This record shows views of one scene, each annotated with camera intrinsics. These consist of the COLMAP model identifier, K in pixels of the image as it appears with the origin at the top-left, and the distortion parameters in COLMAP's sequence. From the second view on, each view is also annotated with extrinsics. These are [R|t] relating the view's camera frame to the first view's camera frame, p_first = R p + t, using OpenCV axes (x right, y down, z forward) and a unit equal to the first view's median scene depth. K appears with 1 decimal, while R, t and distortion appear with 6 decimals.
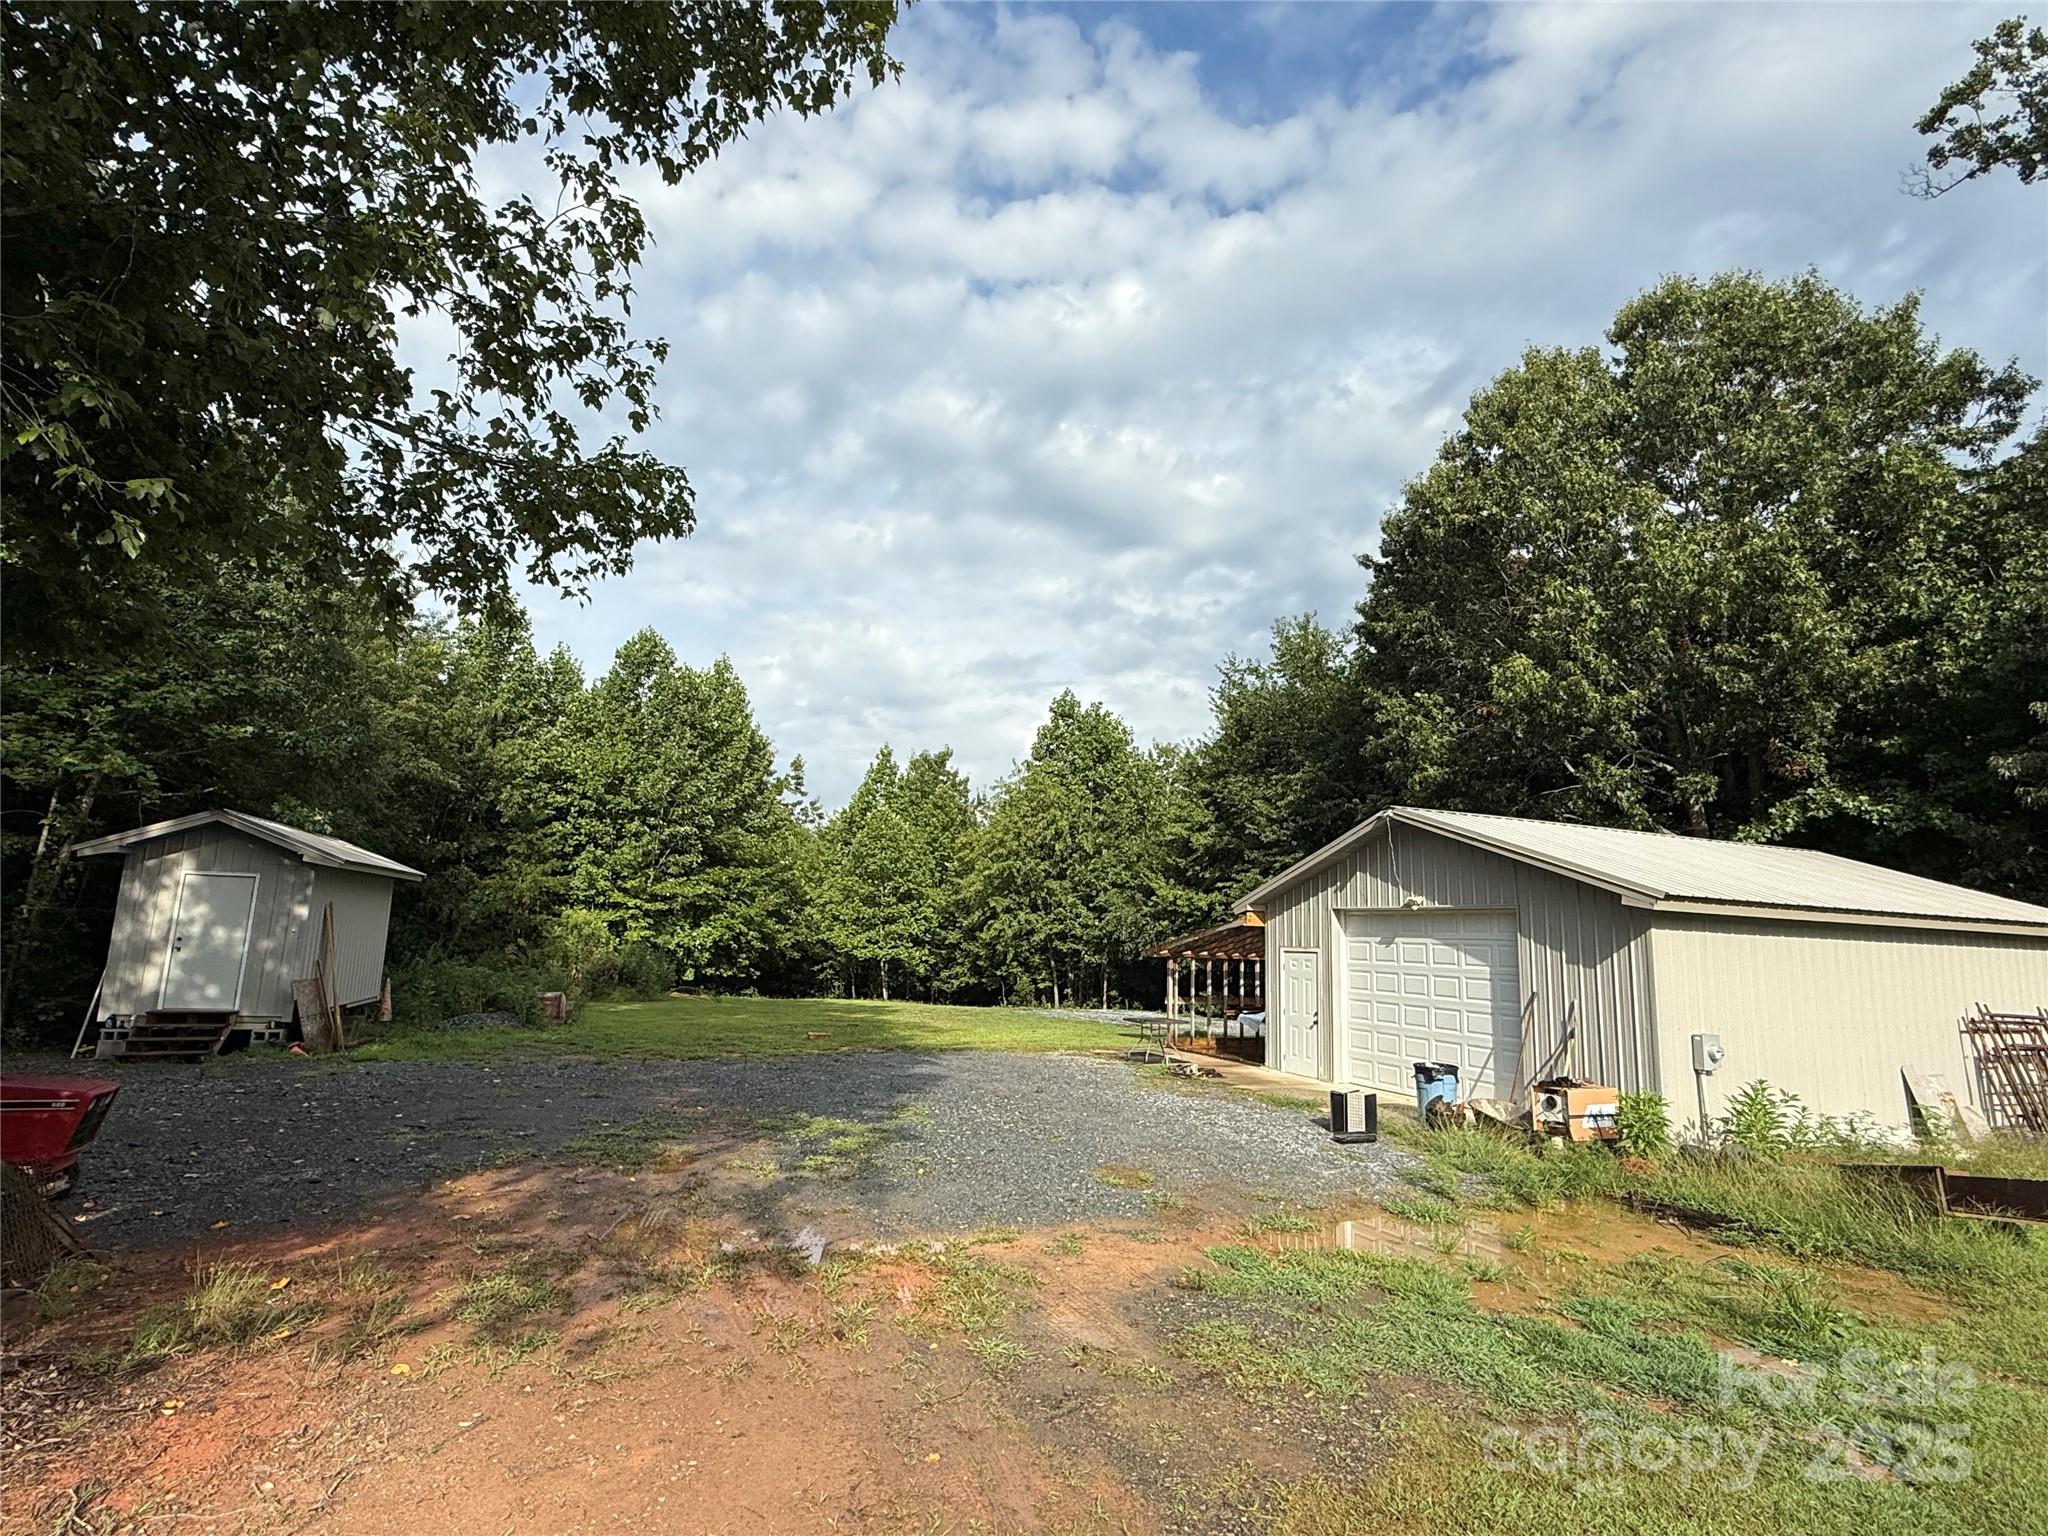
lens RADIAL K [[1051.2, 0, 1034.9], [0, 1051.2, 766.0], [0, 0, 1]] dist [0.002195, -0.001570]
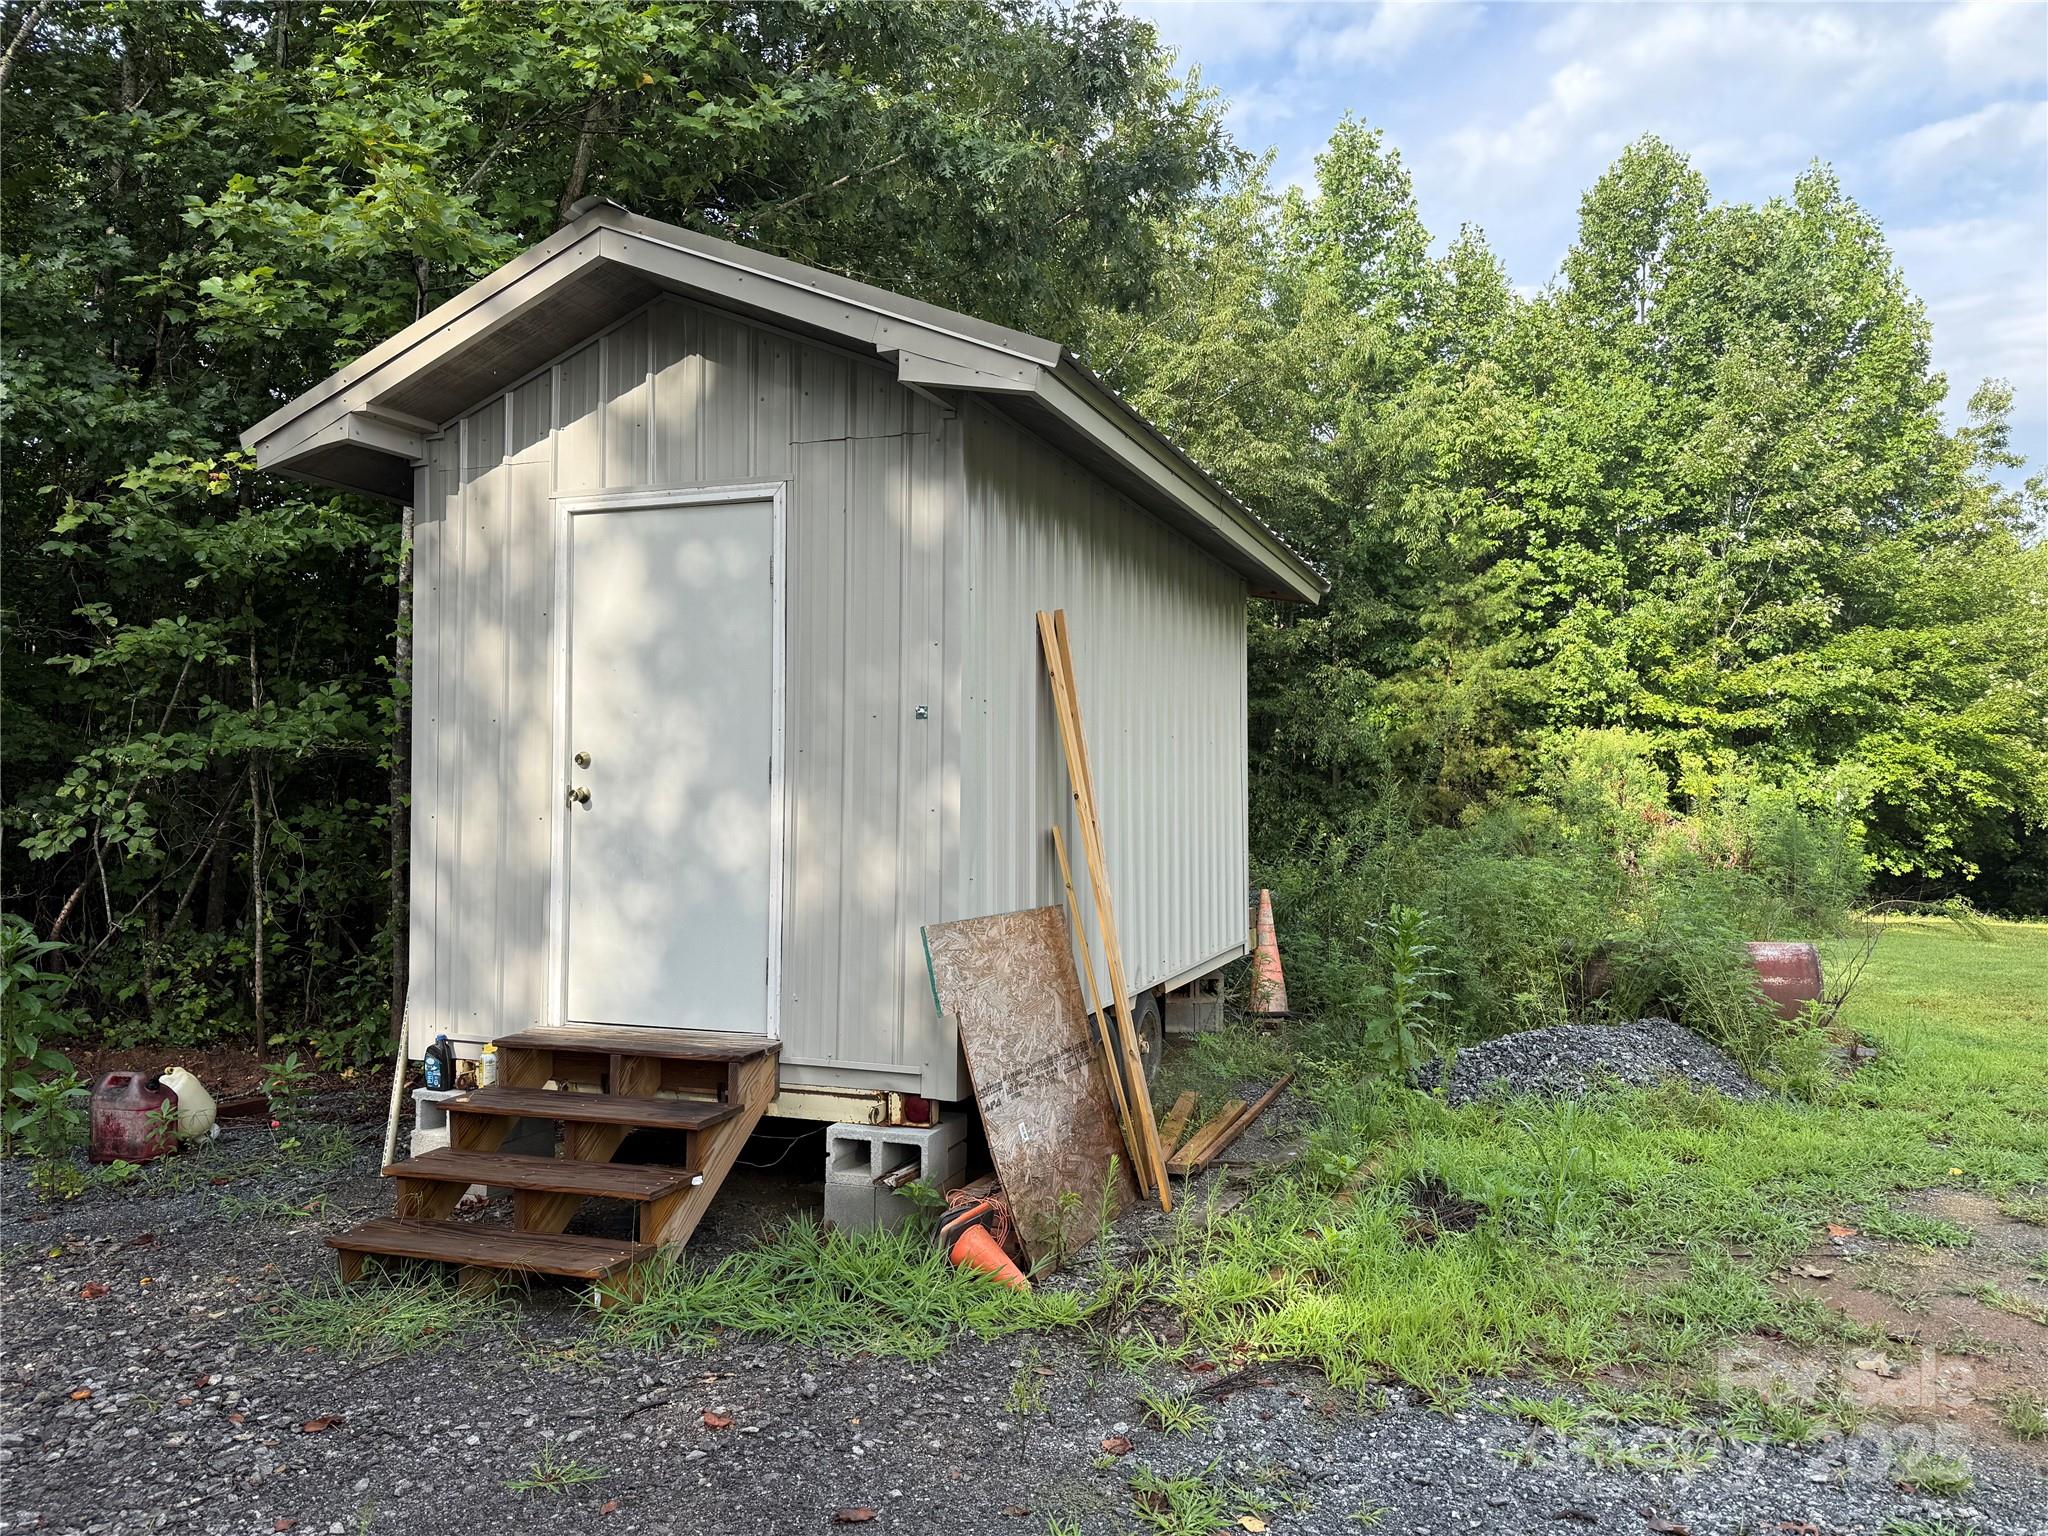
lens RADIAL K [[1424.7, 0, 1064.0], [0, 1424.7, 772.1], [0, 0, 1]] dist [0.102210, -0.132450]
pose [[0.792382, -0.037832, -0.608851, -0.214878], [0.119097, 0.988463, 0.093578, 0.063358], [0.598286, -0.146662, 0.787746, 0.338046]]
